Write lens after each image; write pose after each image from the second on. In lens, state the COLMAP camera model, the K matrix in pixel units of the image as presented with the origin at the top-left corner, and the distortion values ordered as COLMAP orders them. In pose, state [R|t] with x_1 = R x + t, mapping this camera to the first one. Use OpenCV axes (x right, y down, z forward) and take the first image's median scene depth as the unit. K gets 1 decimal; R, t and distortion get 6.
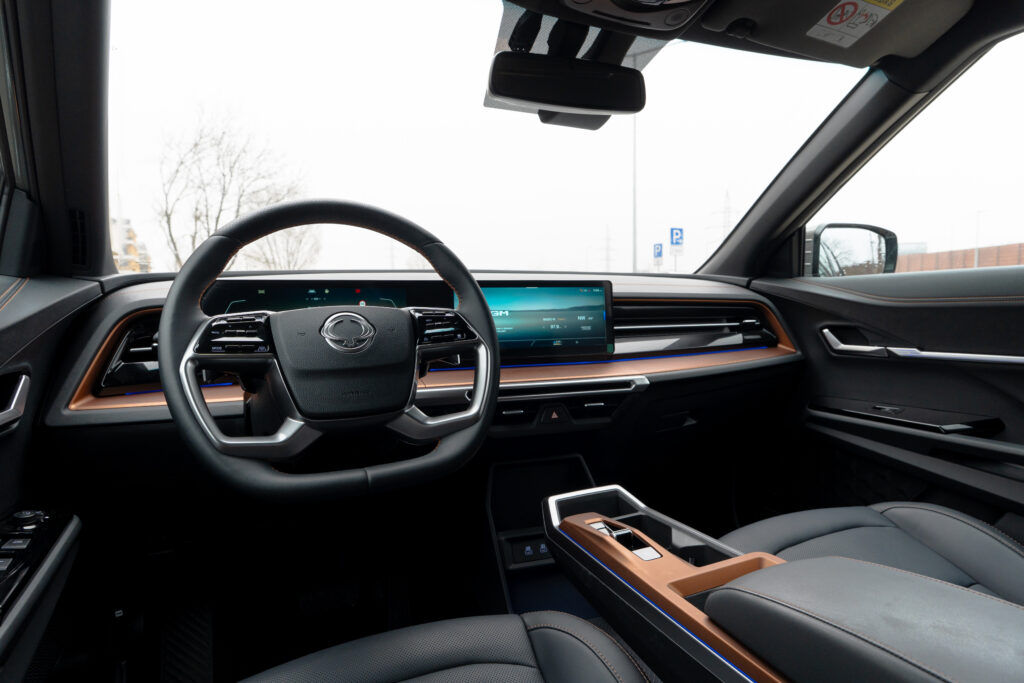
lens RADIAL K [[575.3, 0, 511.5], [0, 575.3, 348.8], [0, 0, 1]] dist [0.003324, 0.000161]
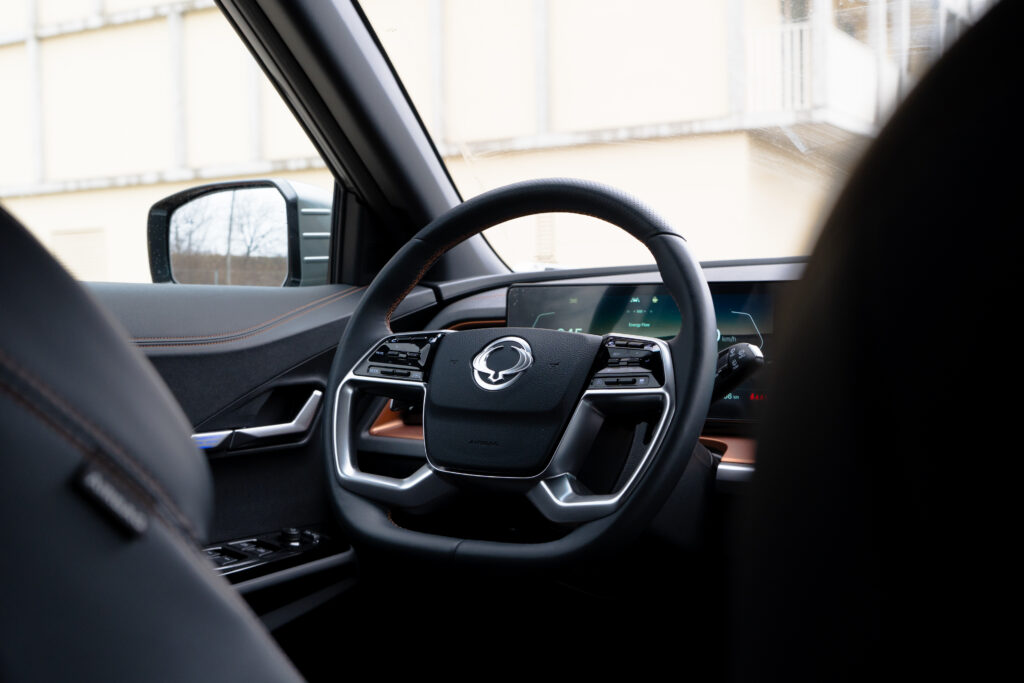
lens RADIAL K [[1239.8, 0, 511.5], [0, 1239.8, 338.4], [0, 0, 1]] dist [-0.007554, 0.000000]
pose [[0.549738, 0.035980, -0.834562, 0.977133], [-0.067357, 0.997728, -0.001355, -0.055190], [0.832617, 0.056959, 0.550913, 0.108266]]
